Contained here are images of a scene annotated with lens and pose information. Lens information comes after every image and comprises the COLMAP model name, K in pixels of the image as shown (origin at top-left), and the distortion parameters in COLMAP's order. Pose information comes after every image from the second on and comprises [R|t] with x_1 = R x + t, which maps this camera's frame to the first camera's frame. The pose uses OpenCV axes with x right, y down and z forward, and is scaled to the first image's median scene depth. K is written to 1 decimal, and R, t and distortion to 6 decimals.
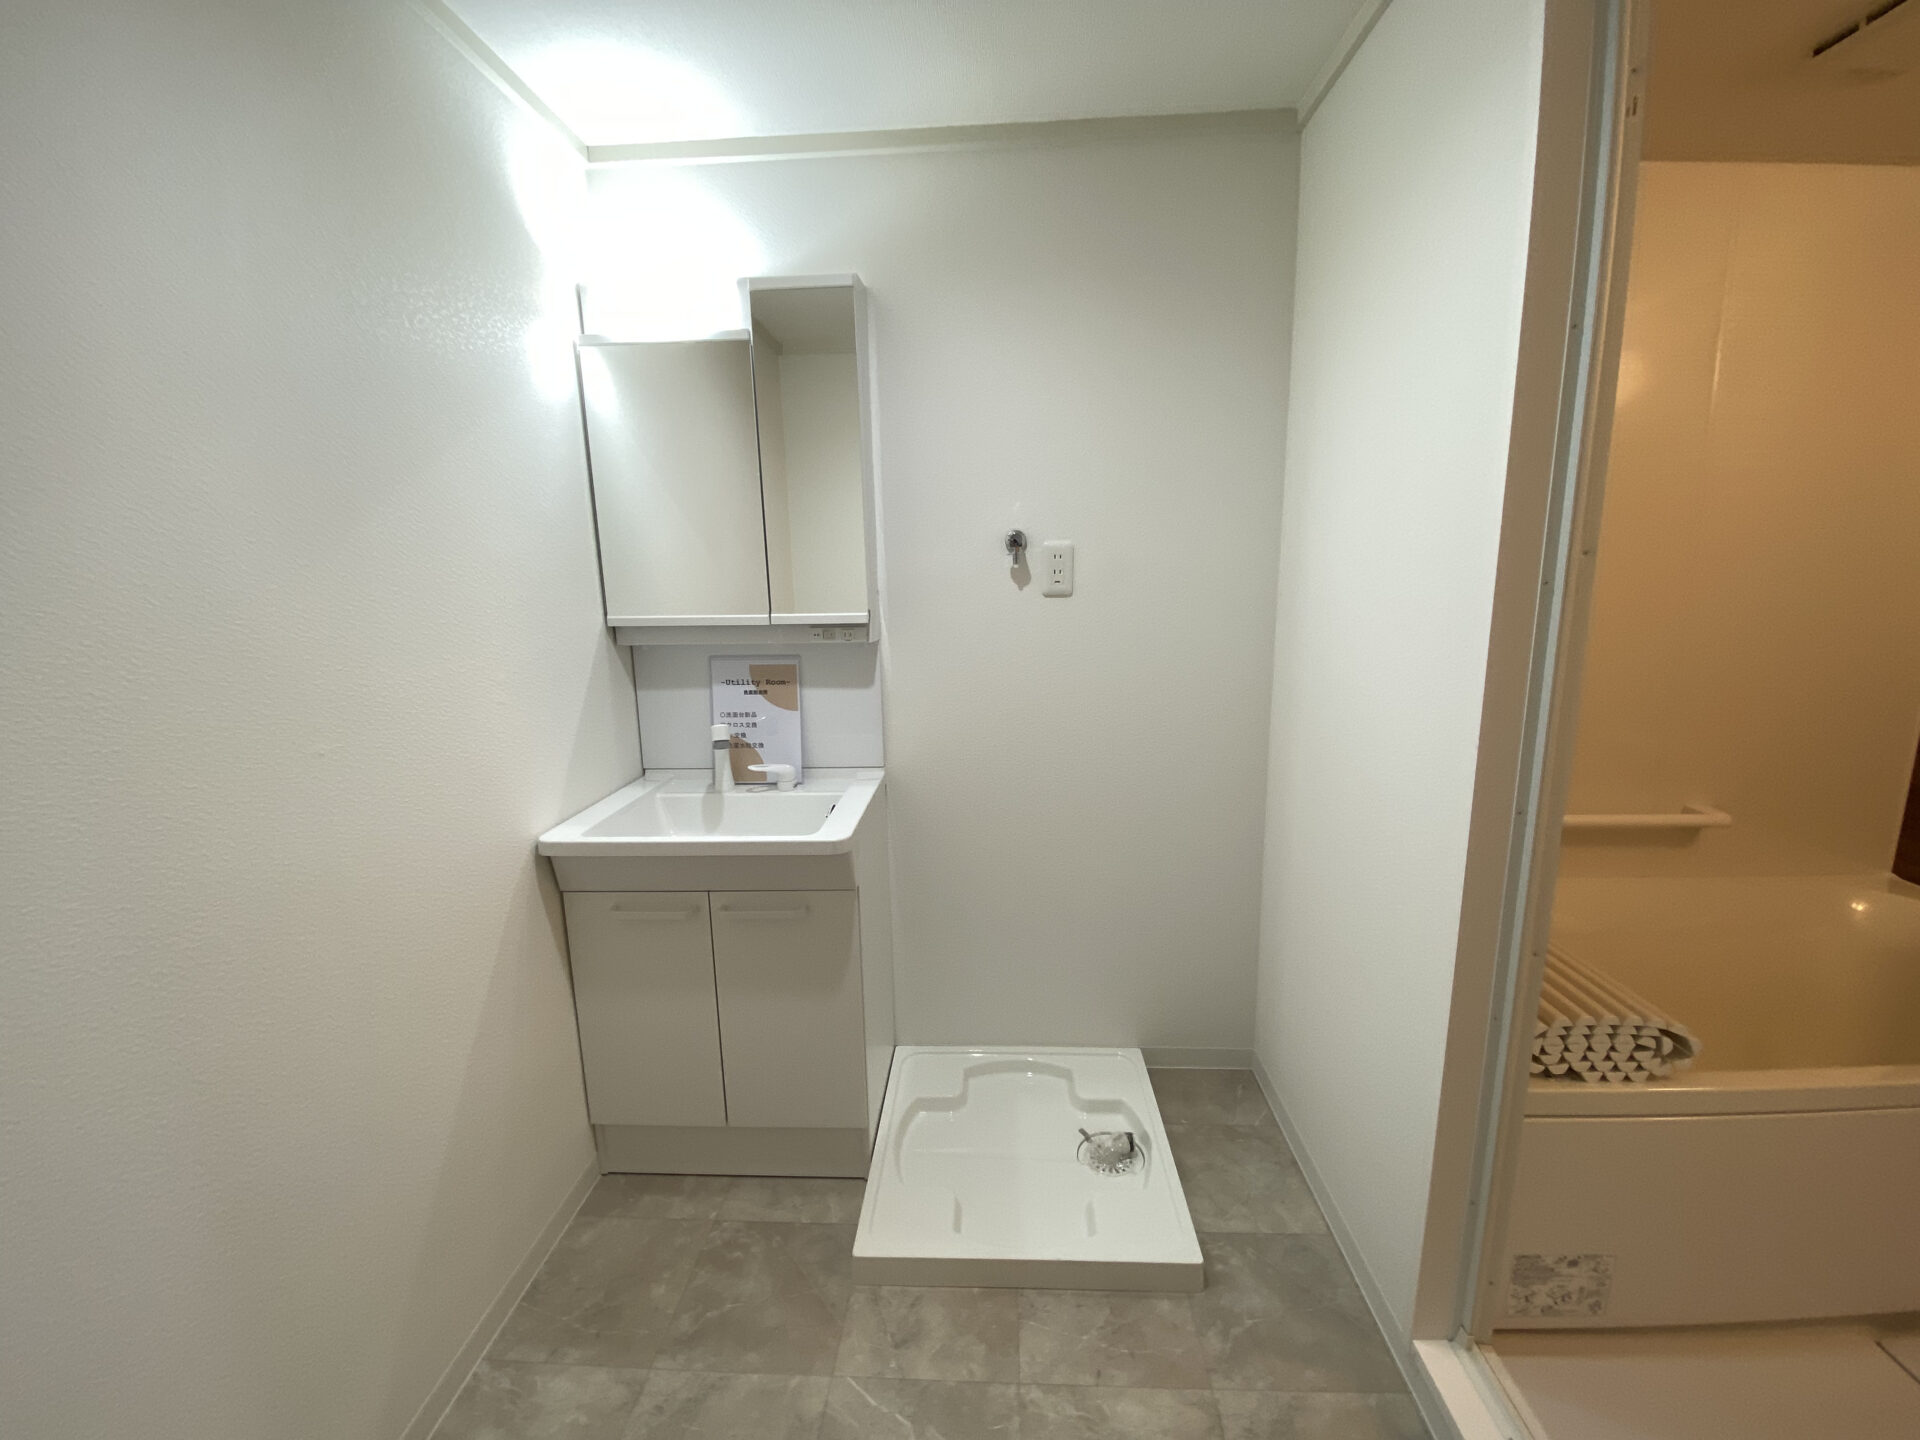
lens RADIAL K [[789.6, 0, 959.8], [0, 789.6, 715.2], [0, 0, 1]] dist [0.003029, -0.010340]
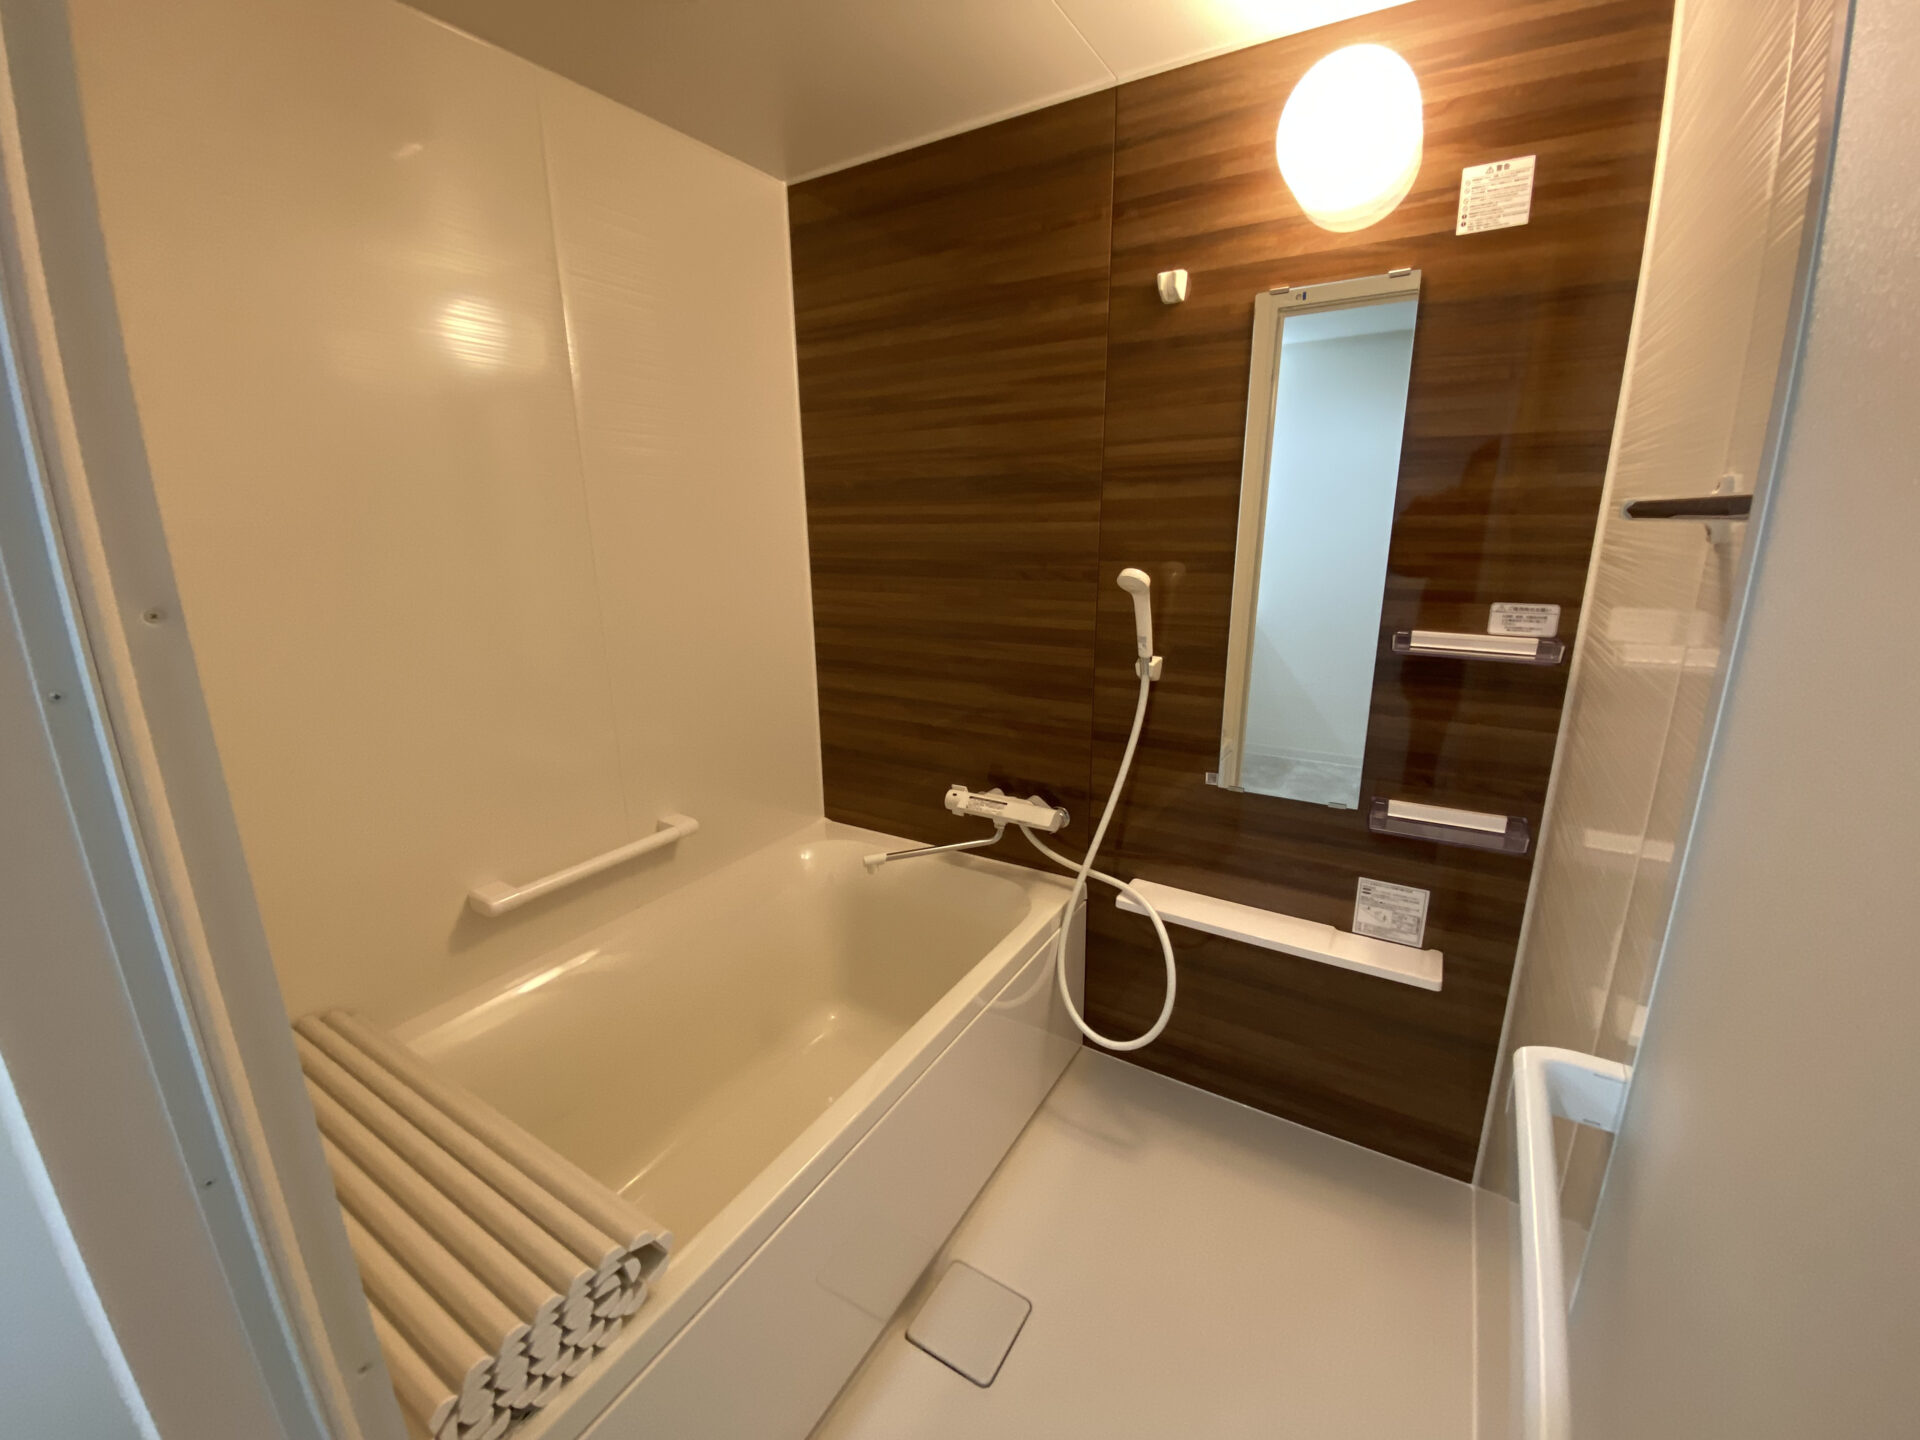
lens RADIAL K [[789.6, 0, 956.8], [0, 789.6, 720.2], [0, 0, 1]] dist [0.003029, -0.010340]
pose [[0.487855, -0.197484, 0.850292, 0.529164], [0.164521, 0.977418, 0.132616, -0.114326], [-0.857281, 0.075194, 0.509329, 0.339986]]
